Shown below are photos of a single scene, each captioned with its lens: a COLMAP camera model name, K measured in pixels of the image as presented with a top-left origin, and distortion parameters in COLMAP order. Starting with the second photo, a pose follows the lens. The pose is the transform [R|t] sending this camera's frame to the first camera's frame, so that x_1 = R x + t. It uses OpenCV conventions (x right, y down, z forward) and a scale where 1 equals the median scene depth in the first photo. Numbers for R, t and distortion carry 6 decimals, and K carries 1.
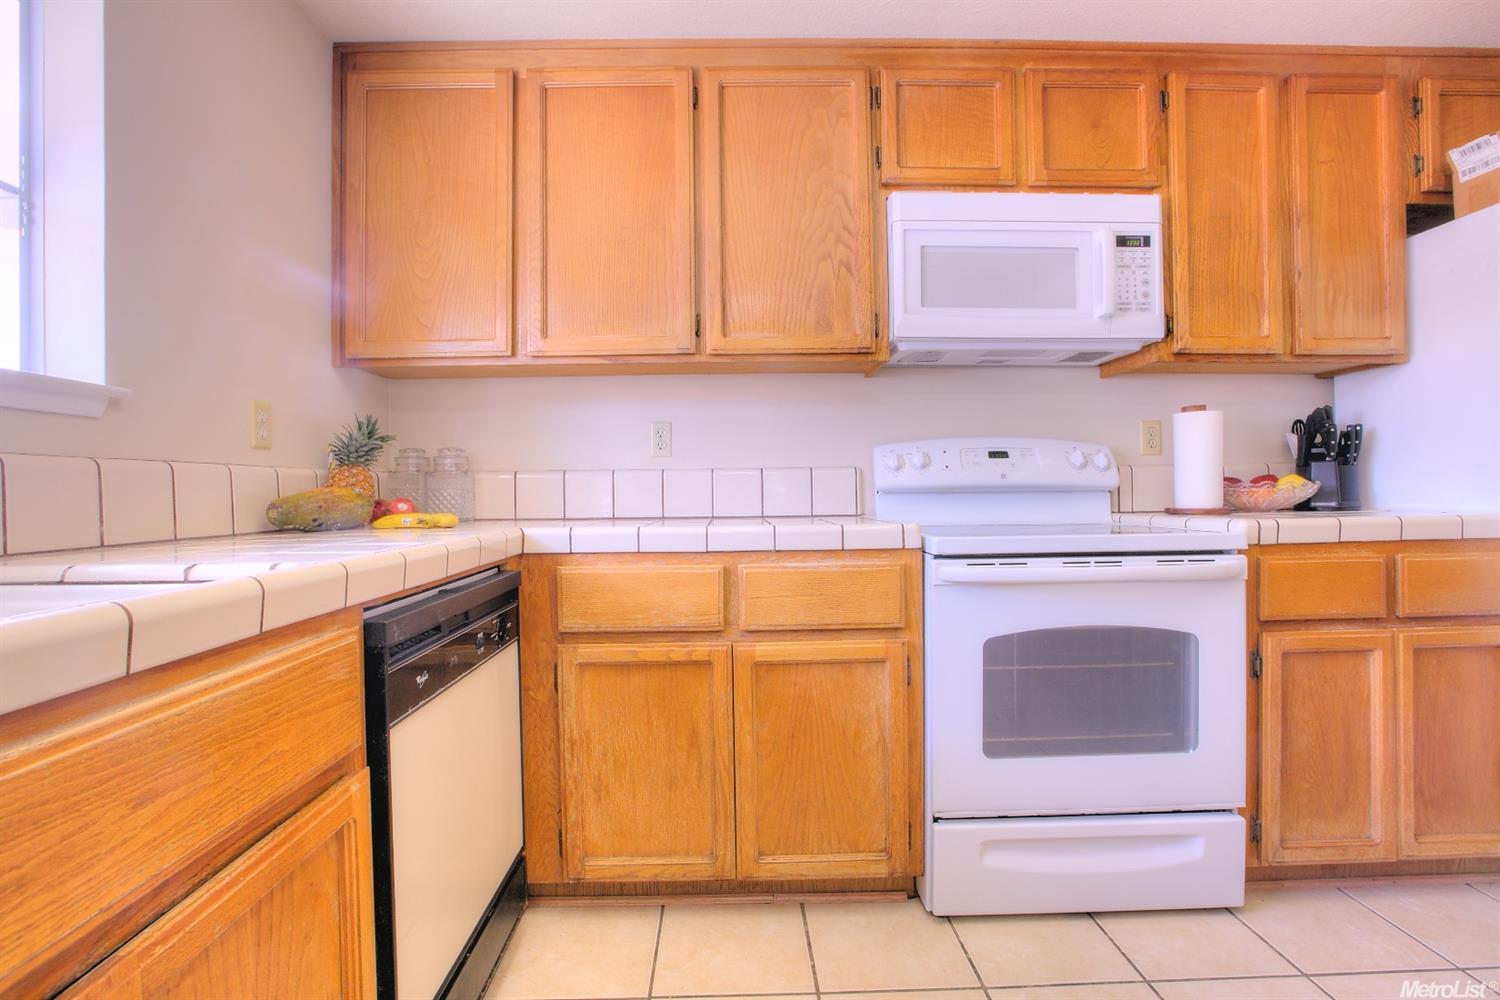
lens RADIAL K [[688.1, 0, 744.7], [0, 688.1, 492.9], [0, 0, 1]] dist [-0.037951, 0.012350]
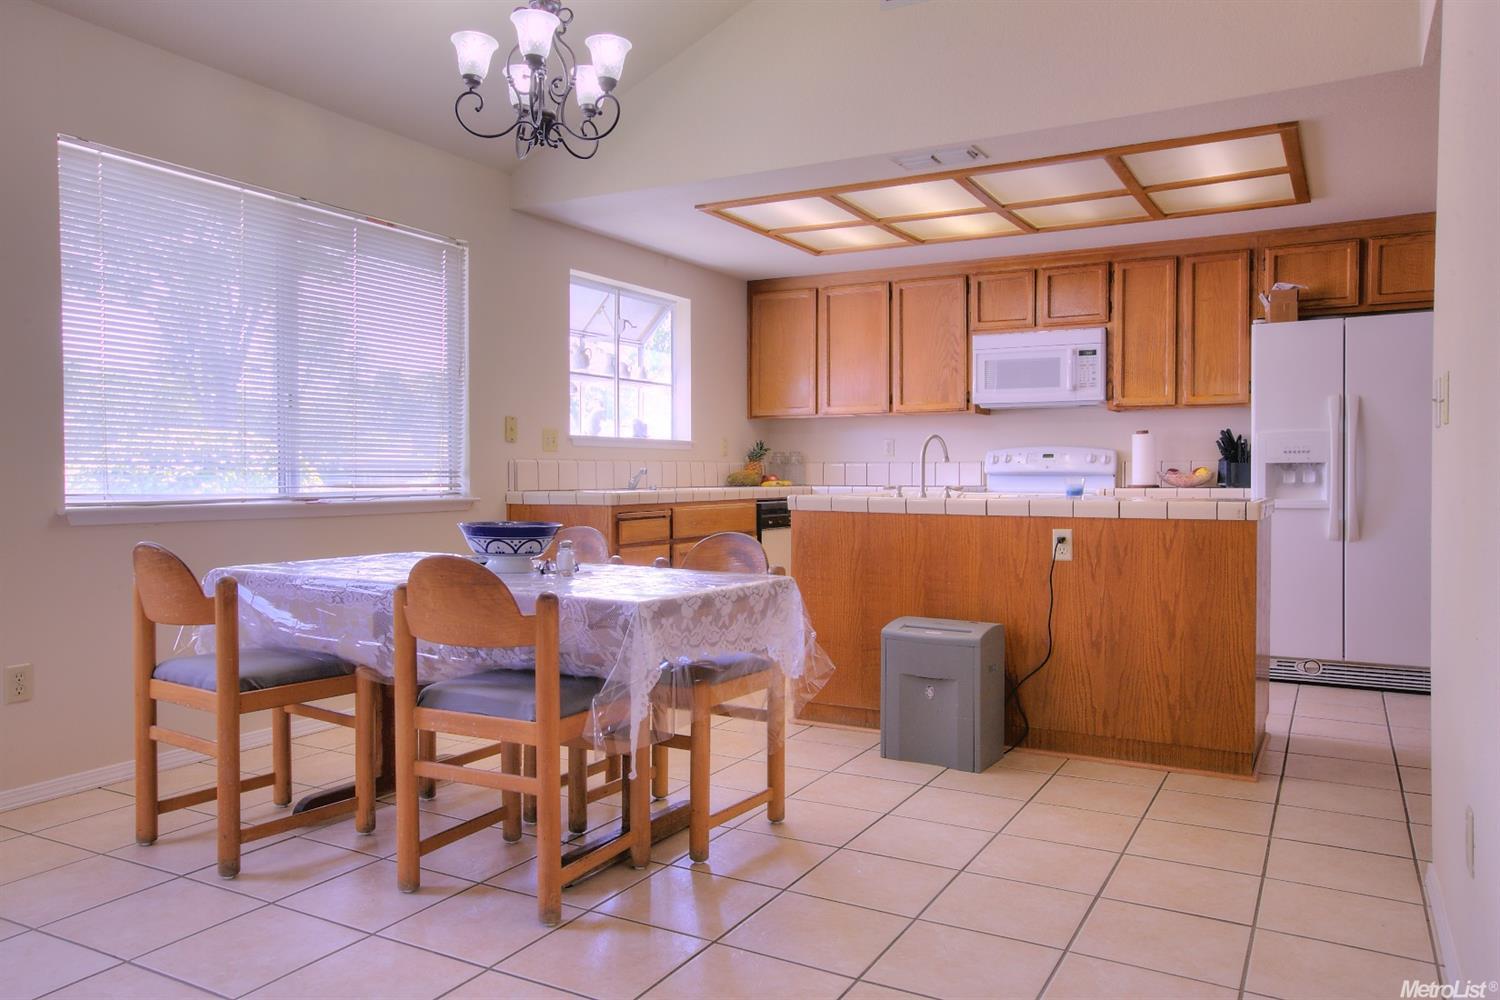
lens RADIAL K [[1074.7, 0, 746.3], [0, 1074.7, 492.4], [0, 0, 1]] dist [0.017183, 0.004409]
pose [[0.862490, 0.019934, -0.505682, 1.329837], [-0.011322, 0.999734, 0.020099, -0.004943], [0.505948, -0.011610, 0.862486, -2.307727]]
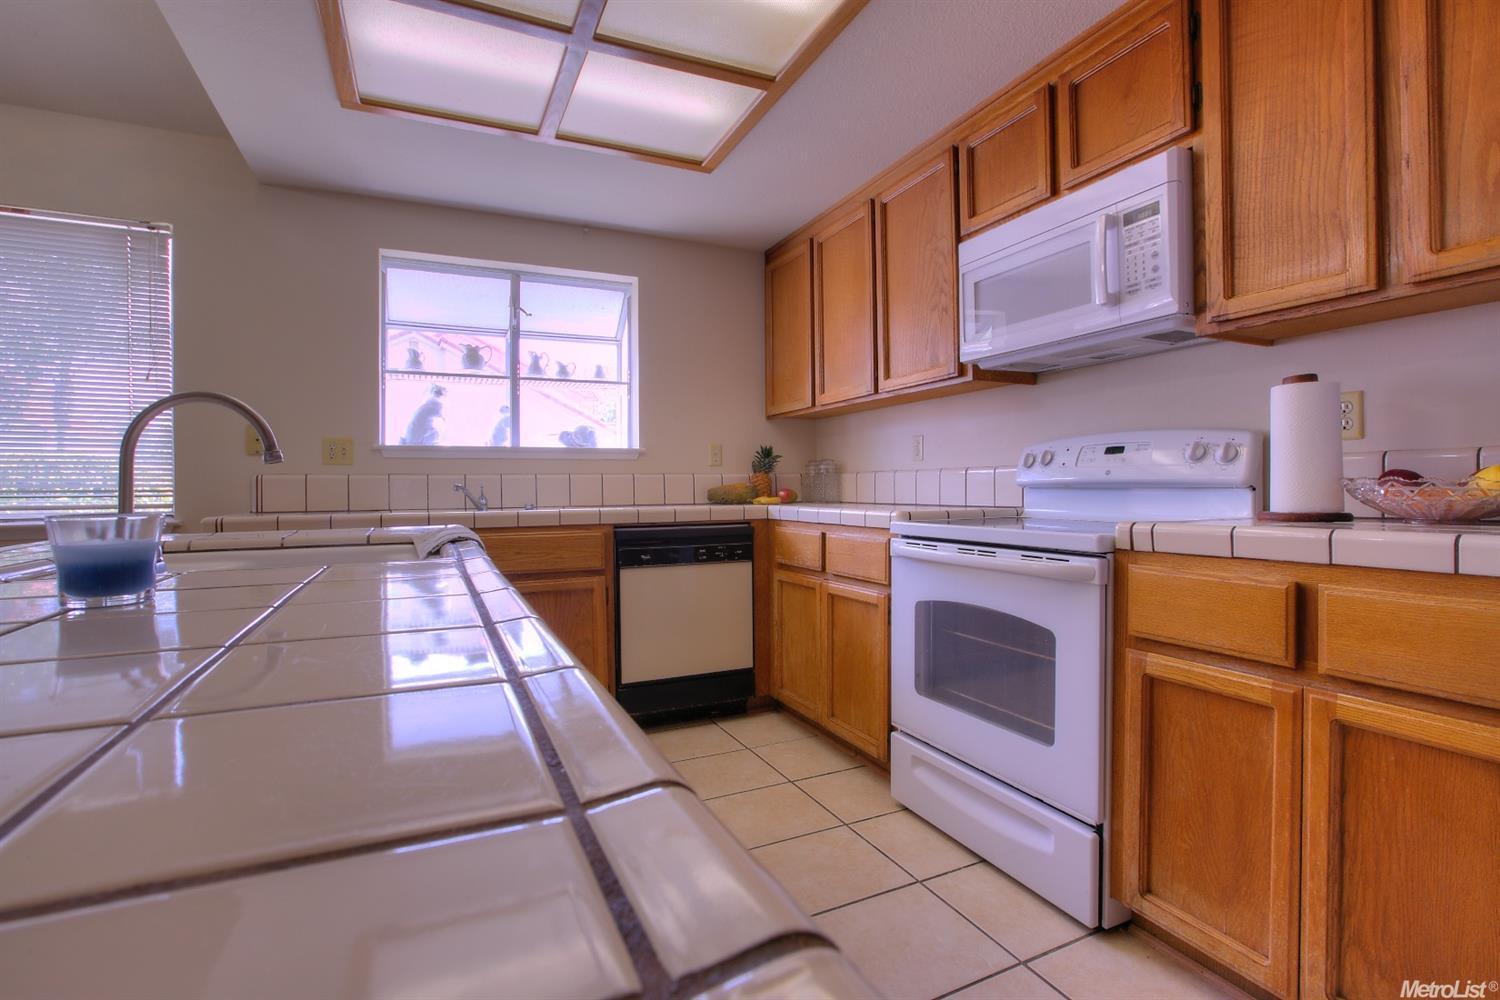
lens RADIAL K [[688.1, 0, 741.7], [0, 688.1, 489.6], [0, 0, 1]] dist [-0.037951, 0.012350]
pose [[0.400636, 0.010424, -0.916178, 1.192260], [0.000384, 0.999933, 0.011545, -0.012642], [0.916237, -0.004977, 0.400605, 0.144475]]
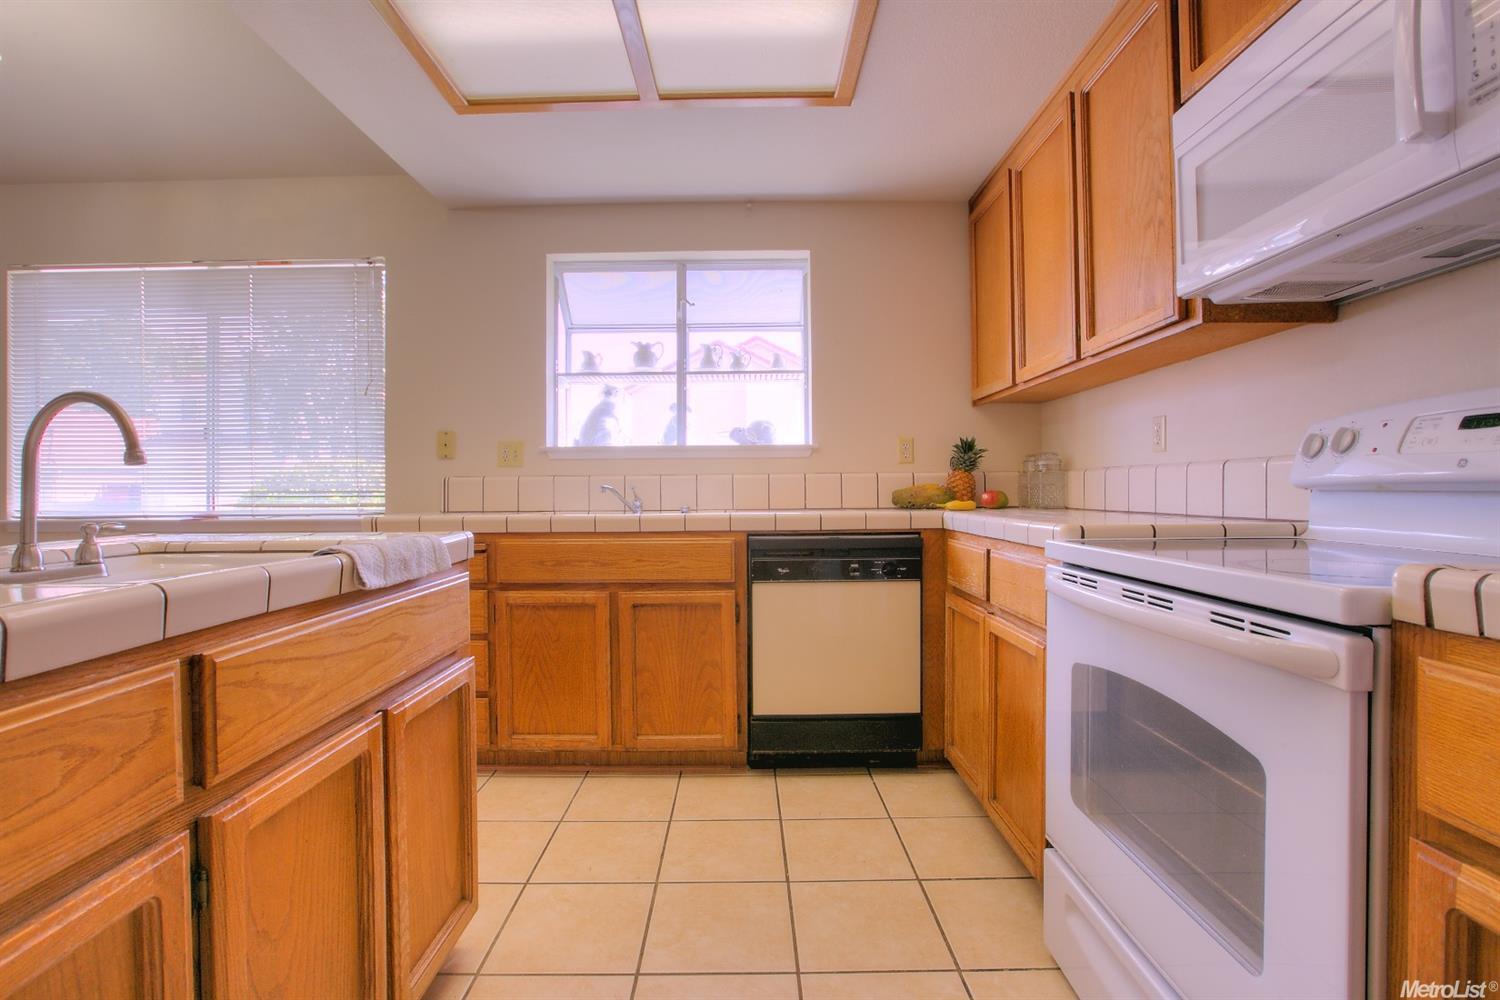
lens RADIAL K [[688.1, 0, 746.0], [0, 688.1, 488.7], [0, 0, 1]] dist [-0.037951, 0.012350]
pose [[-0.020932, 0.009411, -0.999737, 1.020831], [0.004237, 0.999948, 0.009324, -0.012762], [0.999772, -0.004041, -0.020971, 0.510697]]
